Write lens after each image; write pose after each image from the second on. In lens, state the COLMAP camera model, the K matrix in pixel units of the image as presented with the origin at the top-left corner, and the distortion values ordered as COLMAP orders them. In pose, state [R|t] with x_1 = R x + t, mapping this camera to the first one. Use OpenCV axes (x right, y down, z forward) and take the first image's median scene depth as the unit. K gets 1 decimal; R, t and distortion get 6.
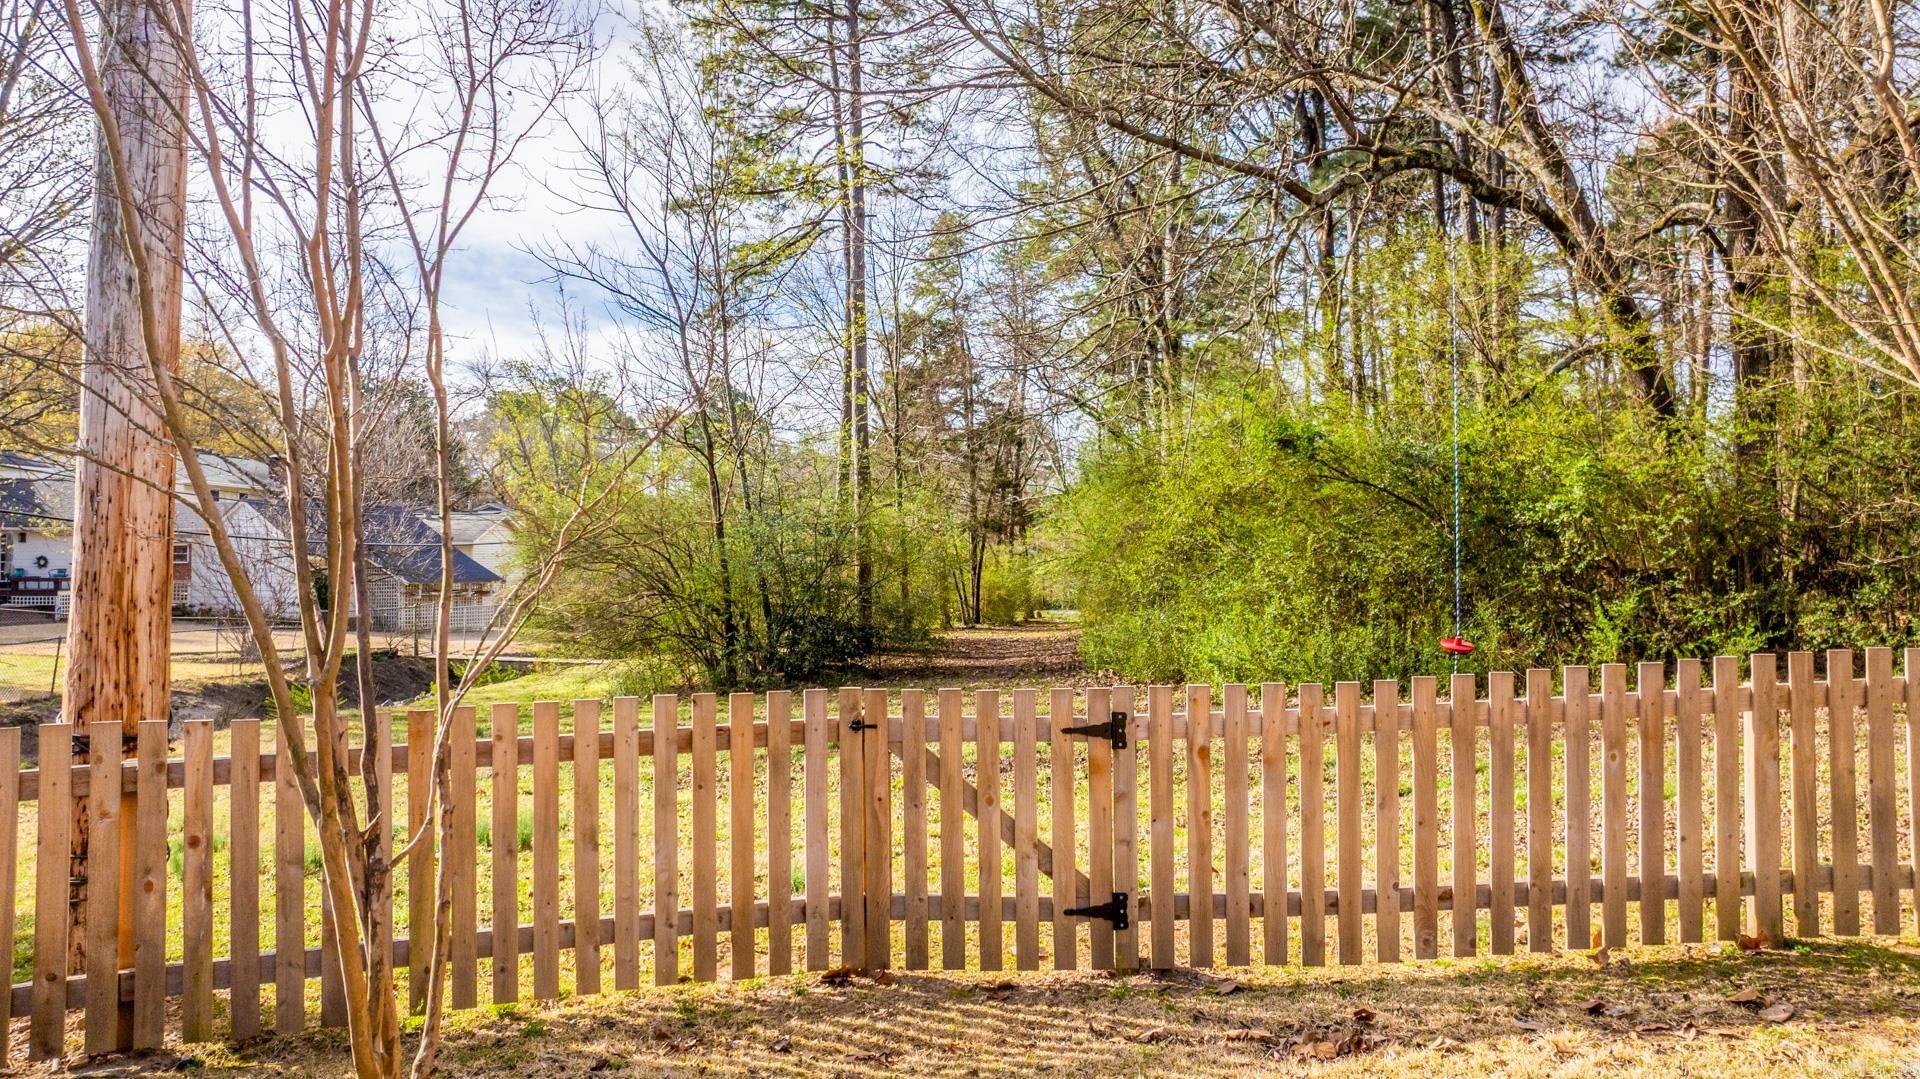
lens RADIAL K [[1362.3, 0, 960.0], [0, 1362.3, 539.5], [0, 0, 1]] dist [-0.029136, -0.000646]
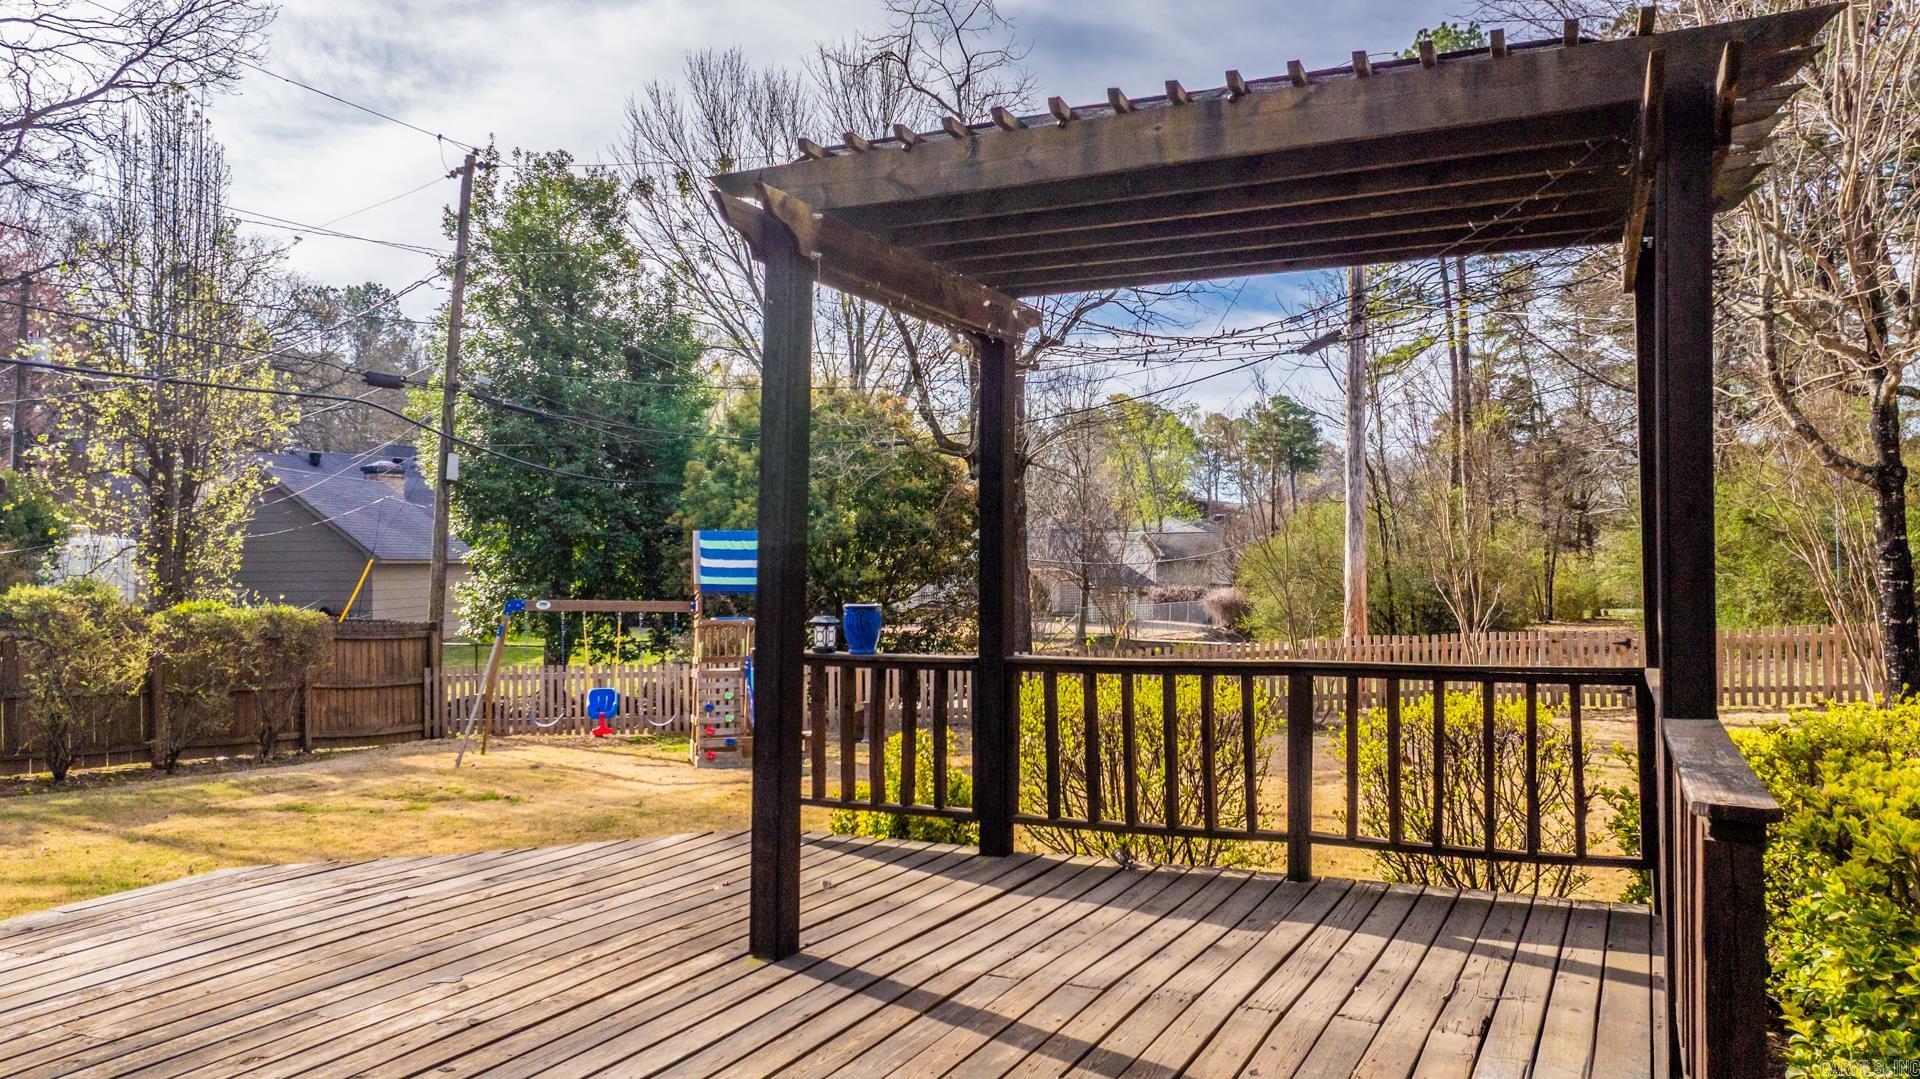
lens RADIAL K [[1362.3, 0, 960.0], [0, 1362.3, 539.5], [0, 0, 1]] dist [-0.029136, -0.000646]
pose [[0.926155, -0.015260, -0.376835, -0.036731], [0.016052, 0.999871, -0.001040, -0.034712], [0.376802, -0.005086, 0.926280, -0.636679]]
